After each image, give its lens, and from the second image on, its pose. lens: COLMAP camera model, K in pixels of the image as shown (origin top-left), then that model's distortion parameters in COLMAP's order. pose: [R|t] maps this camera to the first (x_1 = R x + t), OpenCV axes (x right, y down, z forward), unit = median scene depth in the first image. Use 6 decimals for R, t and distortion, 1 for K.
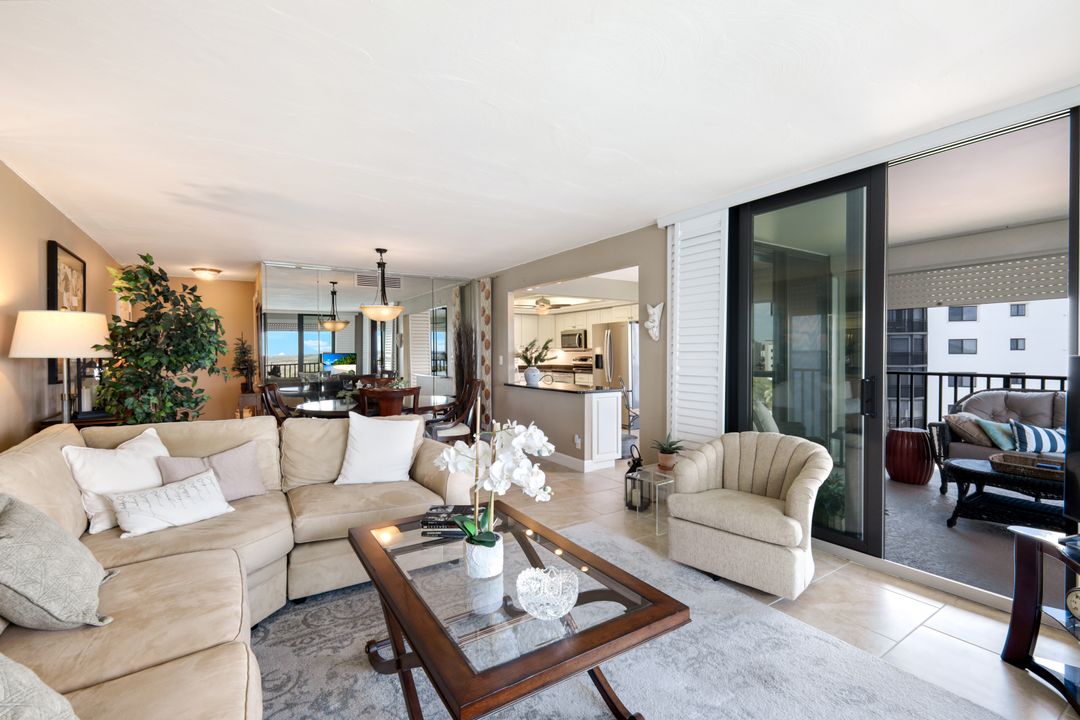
lens RADIAL K [[476.2, 0, 539.9], [0, 476.2, 355.8], [0, 0, 1]] dist [0.000519, -0.000080]
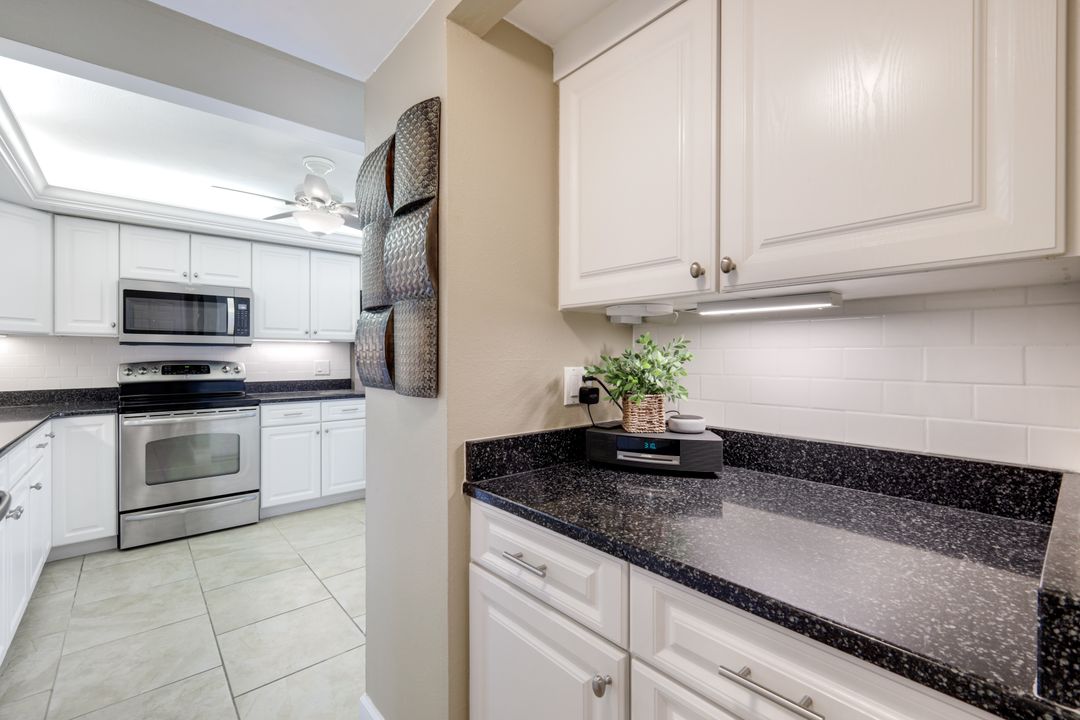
lens RADIAL K [[476.2, 0, 539.9], [0, 476.2, 355.8], [0, 0, 1]] dist [0.000519, -0.000080]
pose [[-0.142647, -0.005226, 0.989760, -0.319374], [0.006195, 0.999962, 0.006173, -0.001723], [-0.989754, 0.007012, -0.142609, 0.812221]]
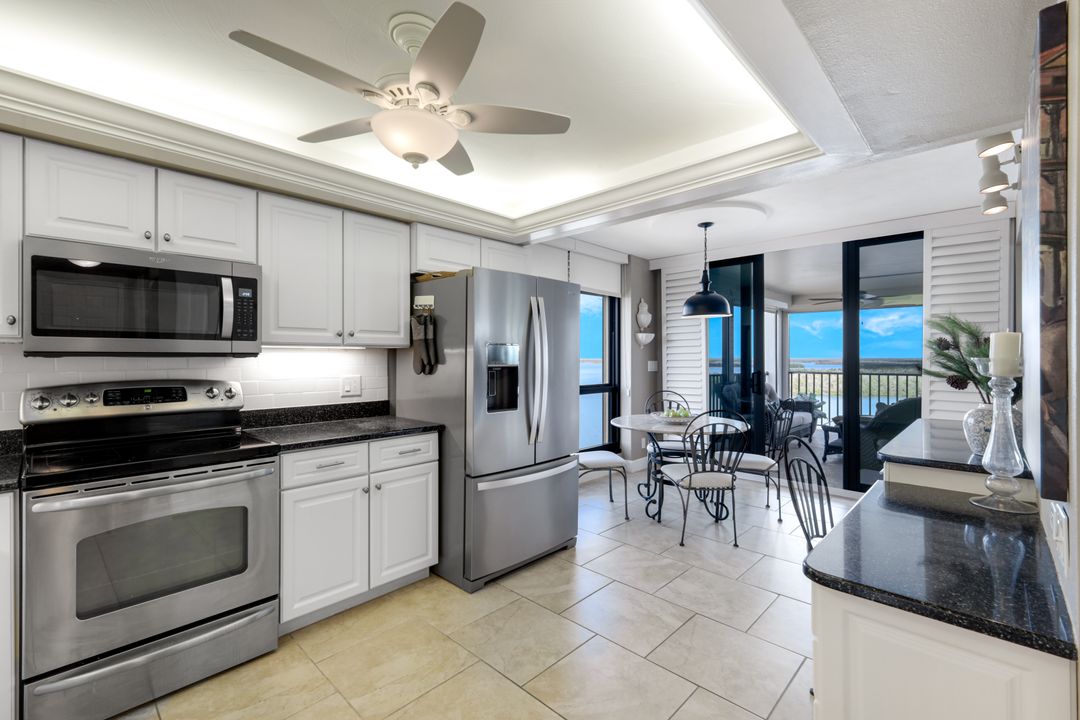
lens RADIAL K [[479.8, 0, 547.4], [0, 479.8, 355.0], [0, 0, 1]] dist [-0.000814, 0.000140]
pose [[-0.240896, -0.001709, 0.970549, -0.175492], [0.006299, 0.999975, 0.003324, -0.009159], [-0.970531, 0.006914, -0.240879, 0.904403]]
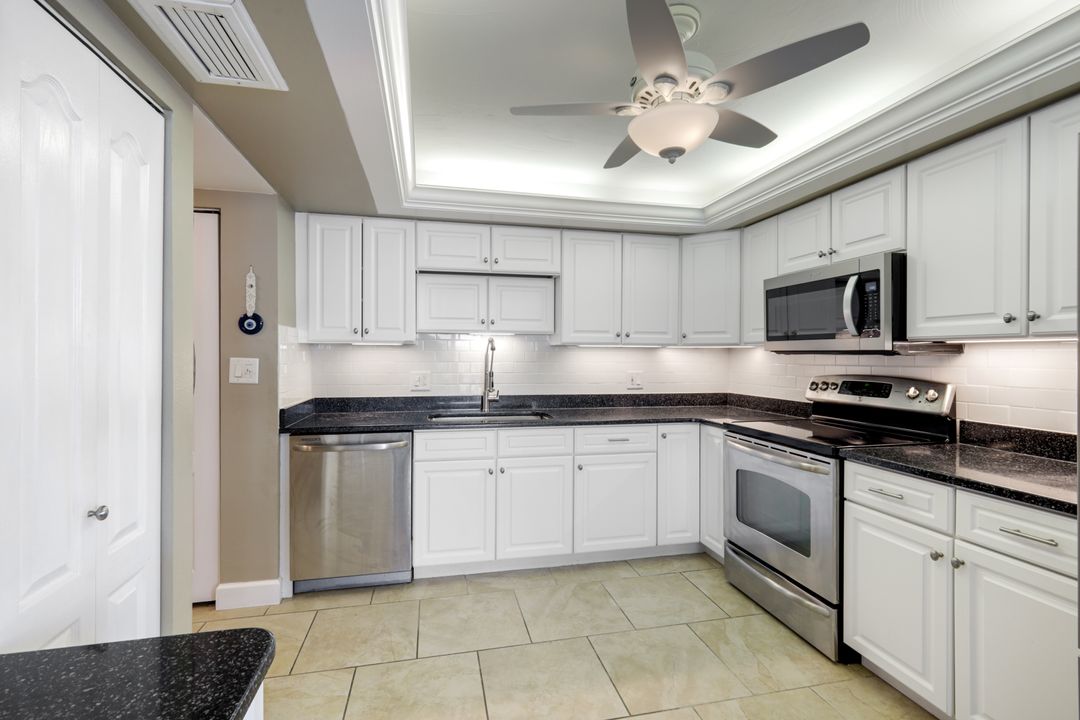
lens RADIAL K [[476.2, 0, 539.9], [0, 476.2, 355.8], [0, 0, 1]] dist [0.000519, -0.000080]
pose [[0.941595, 0.000640, -0.336747, 0.015969], [-0.001826, 0.999993, -0.003206, -0.006917], [0.336743, 0.003634, 0.941590, 0.733944]]
